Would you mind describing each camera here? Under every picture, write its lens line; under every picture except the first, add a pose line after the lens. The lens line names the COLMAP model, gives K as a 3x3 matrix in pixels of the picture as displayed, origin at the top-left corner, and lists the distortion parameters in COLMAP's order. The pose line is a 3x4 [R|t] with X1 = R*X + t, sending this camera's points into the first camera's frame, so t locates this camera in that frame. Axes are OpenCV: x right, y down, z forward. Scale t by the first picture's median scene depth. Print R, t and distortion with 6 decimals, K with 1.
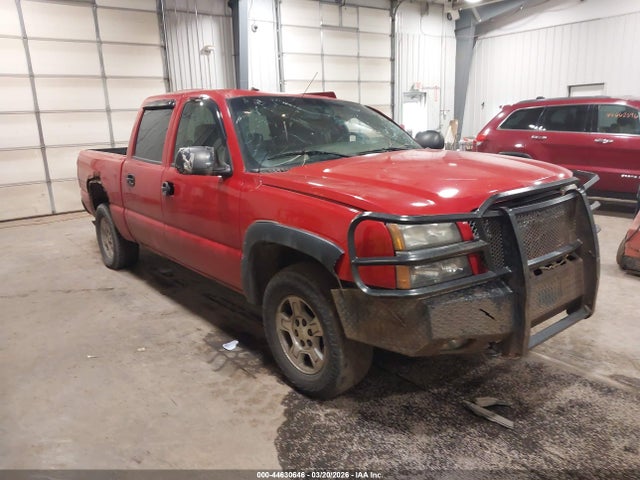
lens RADIAL K [[489.2, 0, 318.1], [0, 489.2, 243.8], [0, 0, 1]] dist [0.027721, -0.048091]
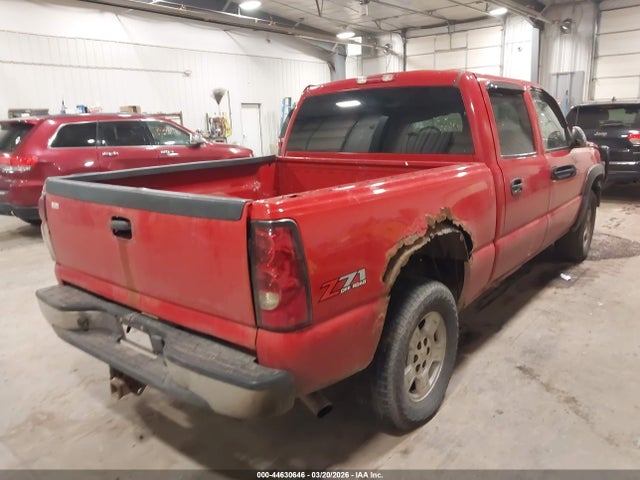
lens RADIAL K [[489.2, 0, 320.7], [0, 489.2, 245.9], [0, 0, 1]] dist [0.027721, -0.048091]
pose [[-0.206575, -0.203452, 0.957045, -1.114927], [0.269210, 0.928570, 0.255507, -0.345231], [-0.940666, 0.310427, -0.137048, 1.503292]]
